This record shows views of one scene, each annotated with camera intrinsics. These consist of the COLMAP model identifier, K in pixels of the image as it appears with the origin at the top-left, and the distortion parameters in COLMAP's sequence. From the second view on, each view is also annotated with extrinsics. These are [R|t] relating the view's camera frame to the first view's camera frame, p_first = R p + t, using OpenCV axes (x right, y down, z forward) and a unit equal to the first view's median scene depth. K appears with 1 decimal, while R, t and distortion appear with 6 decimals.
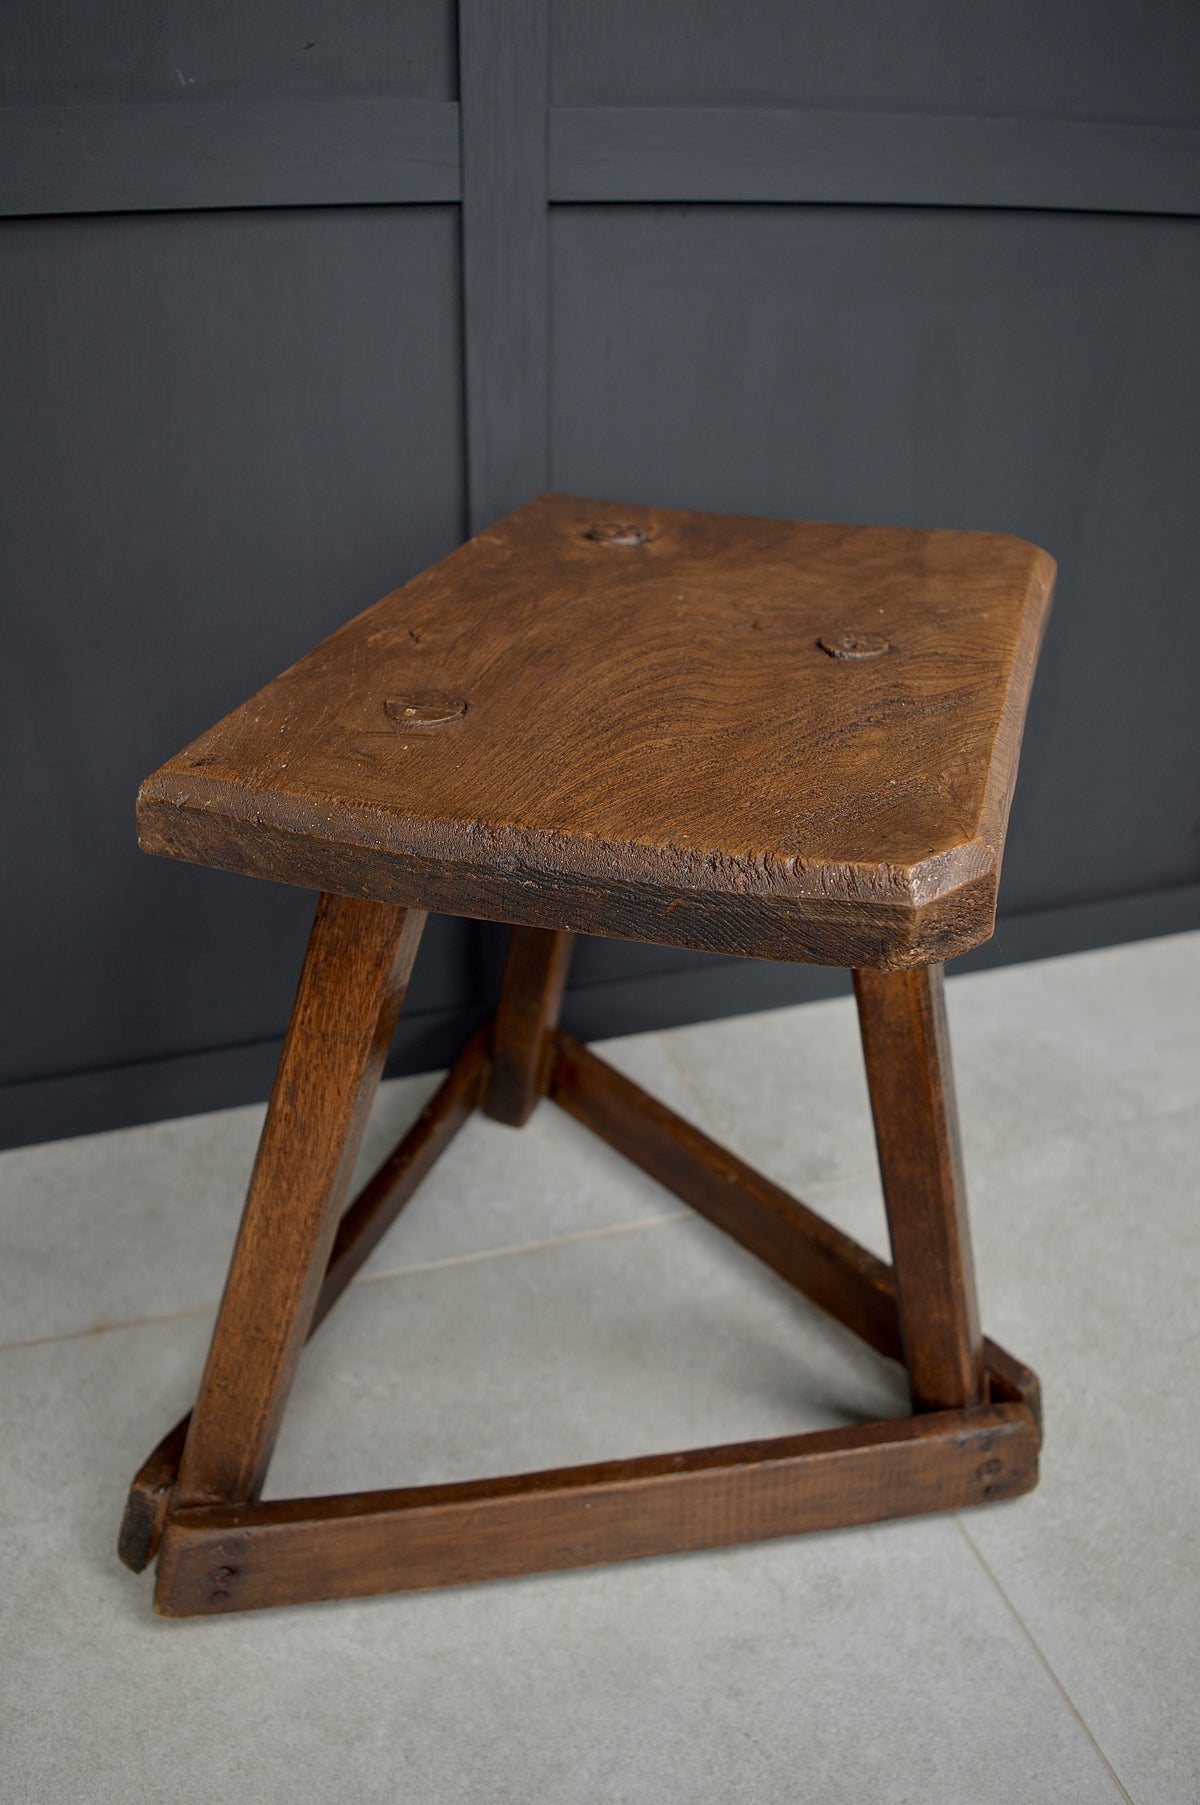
lens RADIAL K [[1401.6, 0, 578.7], [0, 1401.6, 904.5], [0, 0, 1]] dist [-0.086754, 0.011989]
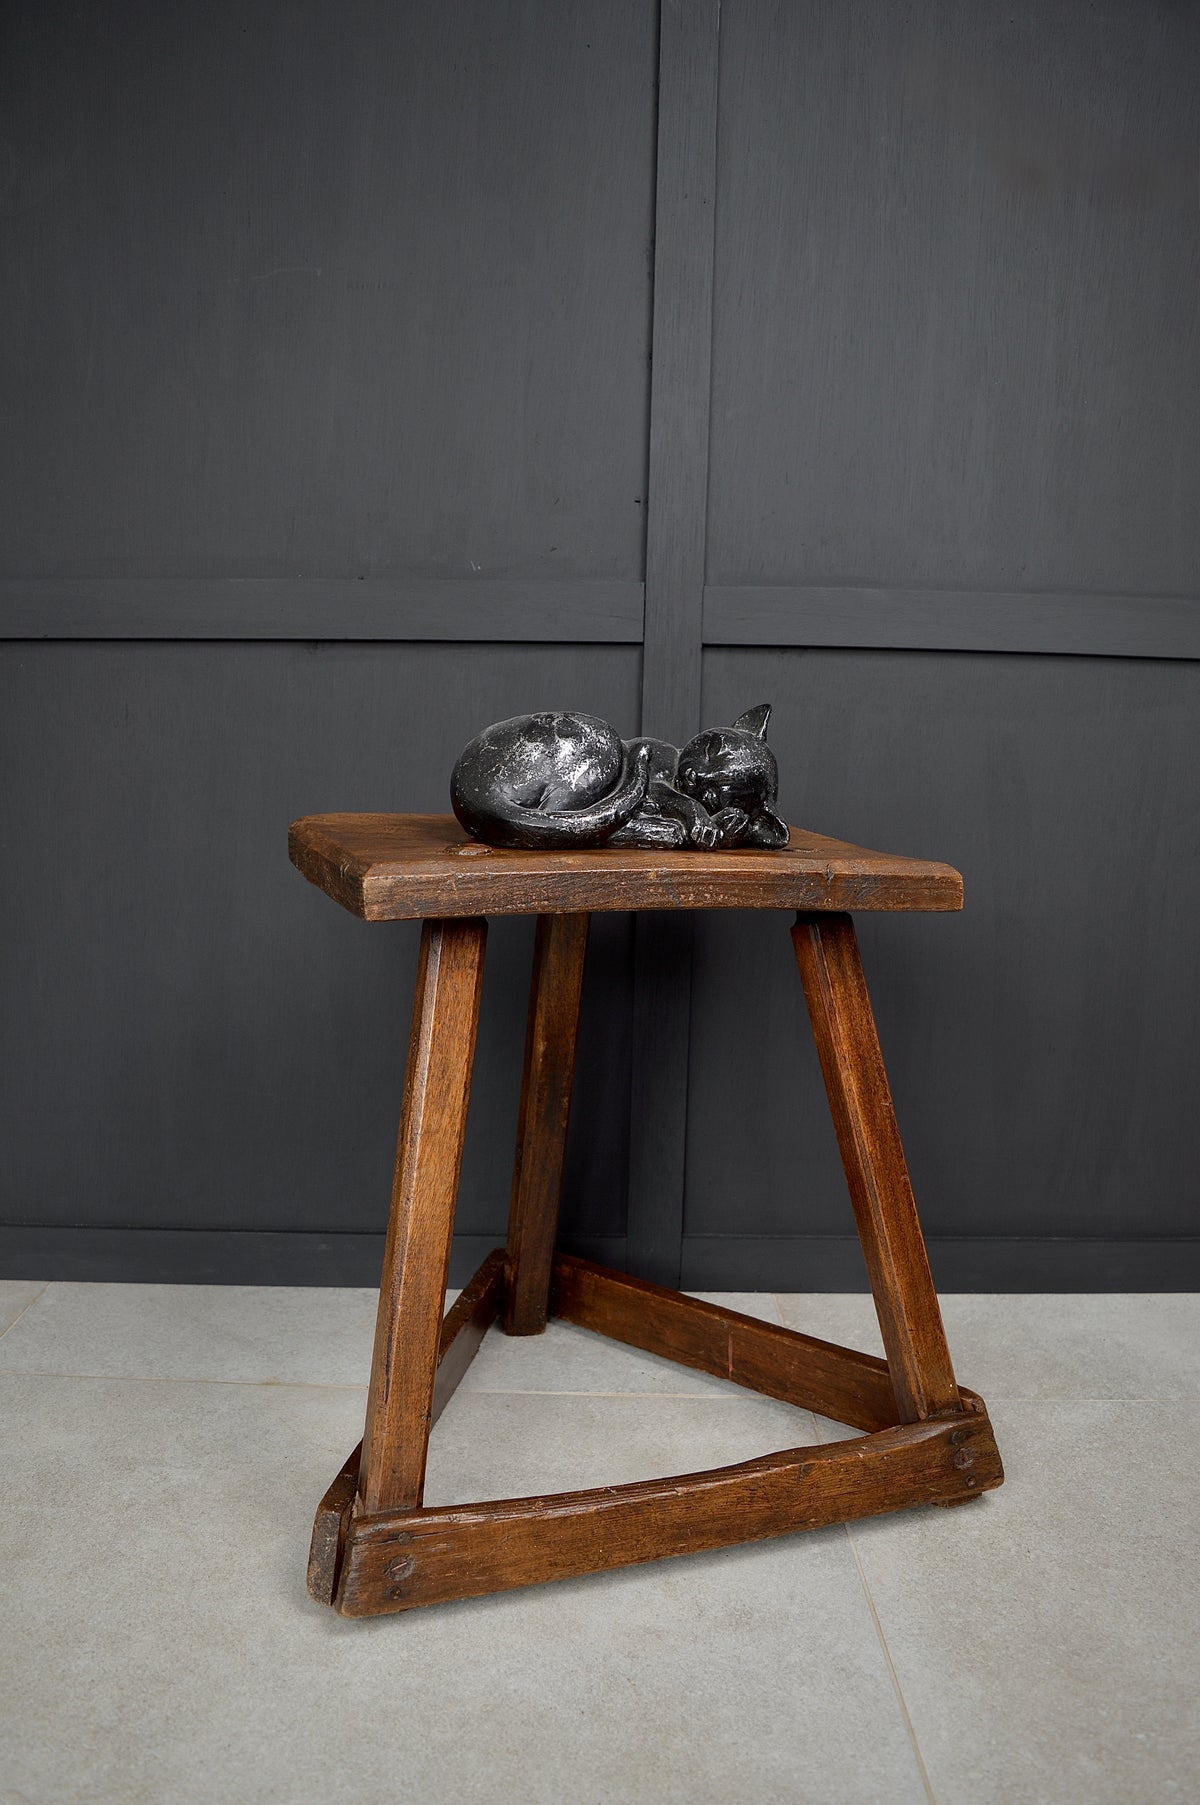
lens RADIAL K [[1401.6, 0, 591.5], [0, 1401.6, 925.7], [0, 0, 1]] dist [-0.086754, 0.011989]
pose [[0.955495, 0.051063, -0.290554, 0.372721], [-0.153018, 0.927841, -0.340142, 0.361793], [0.252220, 0.369464, 0.894361, -0.329985]]
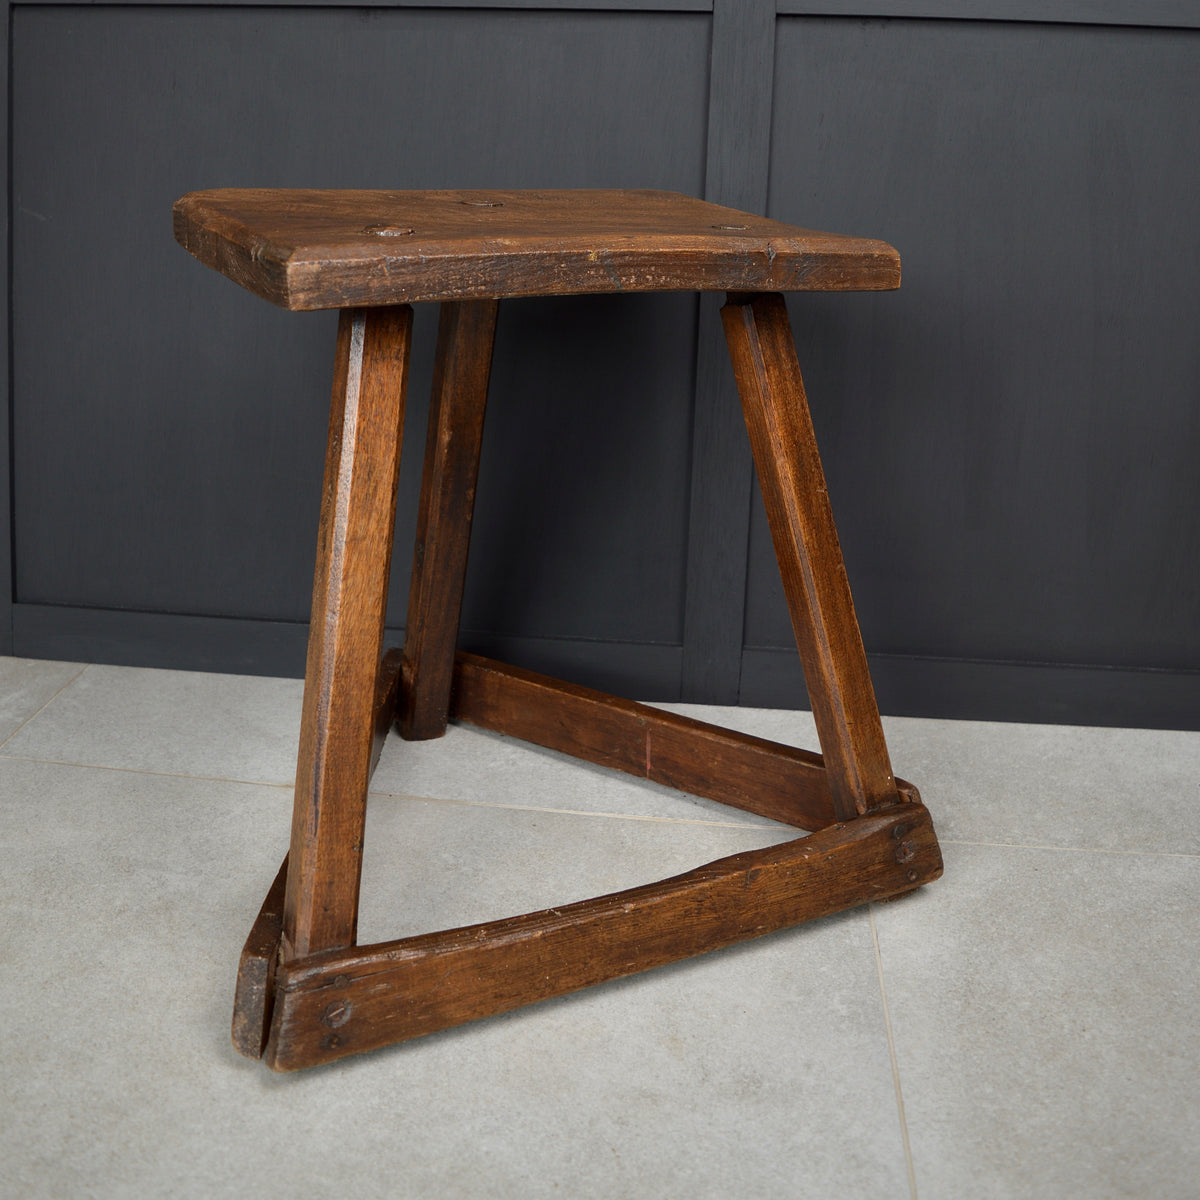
lens RADIAL K [[1399.5, 0, 595.3], [0, 1399.5, 327.1], [0, 0, 1]] dist [-0.079678, 0.000000]
pose [[0.920563, 0.080602, -0.382188, 0.432403], [-0.209126, 0.928125, -0.307976, 0.295951], [0.329895, 0.363437, 0.871253, -0.202725]]
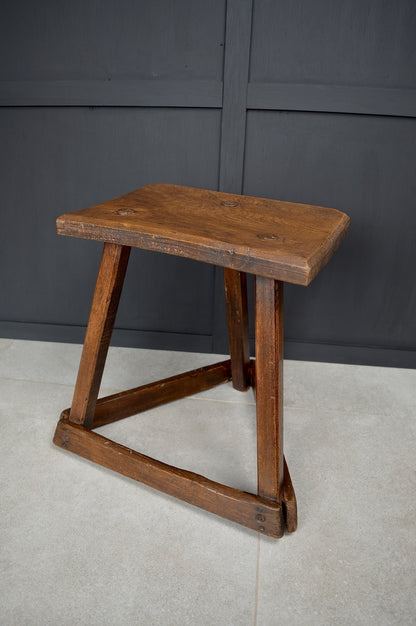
lens RADIAL K [[486.1, 0, 206.8], [0, 486.1, 316.8], [0, 0, 1]] dist [-0.086754, 0.011989]
pose [[0.910110, 0.189104, -0.368701, 0.522844], [-0.216799, 0.975597, -0.034775, 0.105154], [0.353127, 0.111583, 0.928897, -0.173222]]
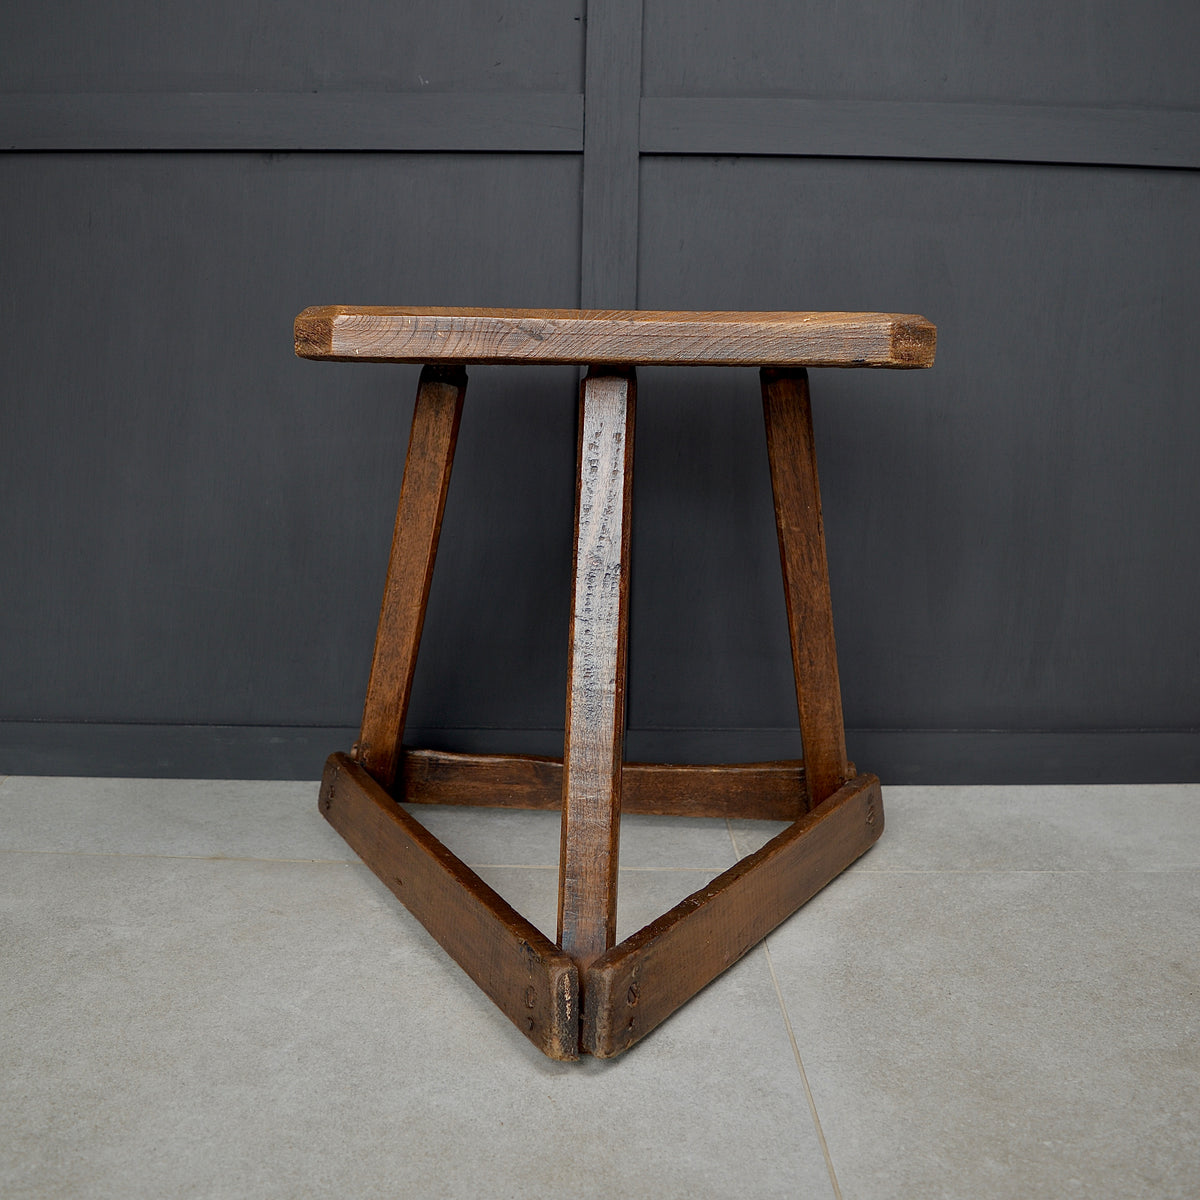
lens RADIAL K [[1399.5, 0, 589.5], [0, 1399.5, 455.9], [0, 0, 1]] dist [-0.079678, 0.000000]
pose [[0.957905, 0.031983, -0.285297, 0.451704], [-0.145418, 0.910907, -0.386137, 0.498773], [0.247529, 0.411370, 0.877214, -0.318526]]
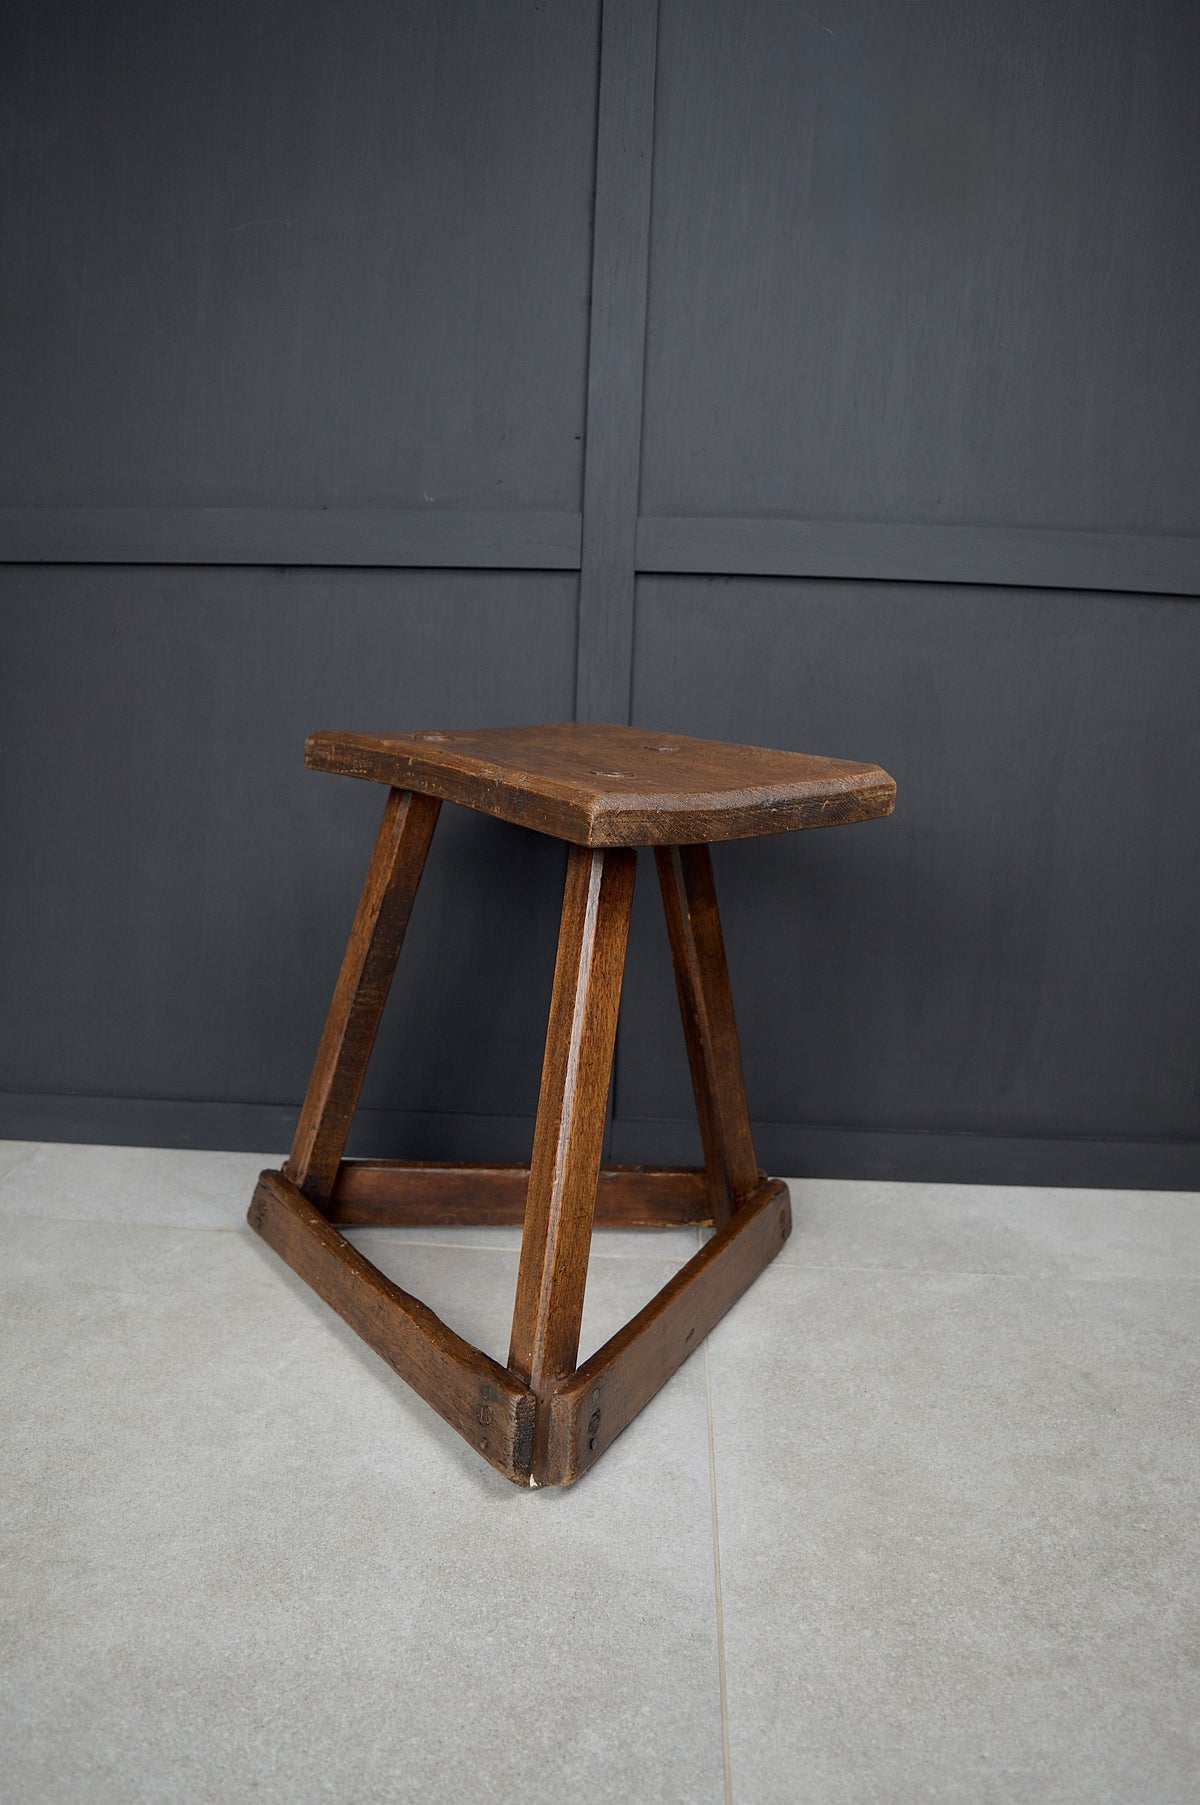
lens RADIAL K [[1401.6, 0, 591.5], [0, 1401.6, 919.4], [0, 0, 1]] dist [-0.086754, 0.011989]
pose [[0.937670, 0.084496, -0.337099, 0.601456], [-0.189183, 0.937780, -0.291168, 0.420703], [0.291522, 0.336792, 0.895313, -0.408697]]
